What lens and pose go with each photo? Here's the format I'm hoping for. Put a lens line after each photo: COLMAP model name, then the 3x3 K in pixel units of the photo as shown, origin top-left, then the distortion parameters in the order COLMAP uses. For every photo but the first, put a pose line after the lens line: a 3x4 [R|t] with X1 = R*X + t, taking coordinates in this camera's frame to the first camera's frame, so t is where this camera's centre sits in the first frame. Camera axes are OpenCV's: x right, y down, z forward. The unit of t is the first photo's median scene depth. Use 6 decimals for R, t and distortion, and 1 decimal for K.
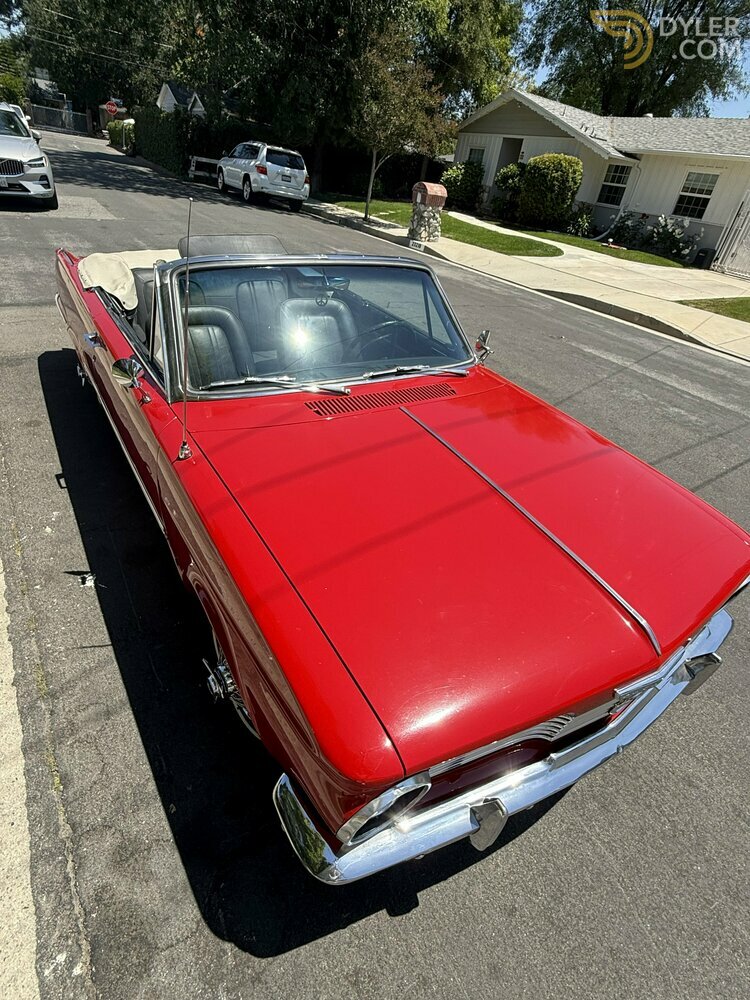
lens RADIAL K [[518.8, 0, 375.0], [0, 518.8, 500.0], [0, 0, 1]] dist [-0.002861, -0.001513]
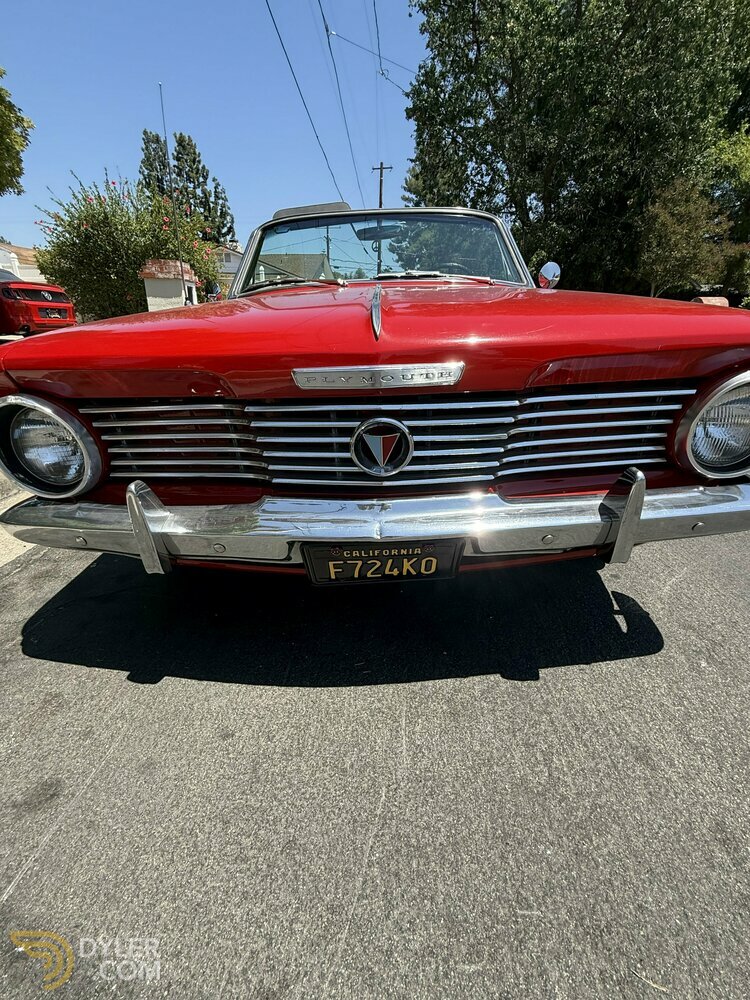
lens RADIAL K [[437.9, 0, 375.0], [0, 437.9, 500.0], [0, 0, 1]] dist [-0.003297, -0.001174]
pose [[0.829938, 0.076590, -0.552573, 0.672529], [-0.196016, 0.967407, -0.160318, 0.455017], [0.522284, 0.241367, 0.817900, 0.442328]]
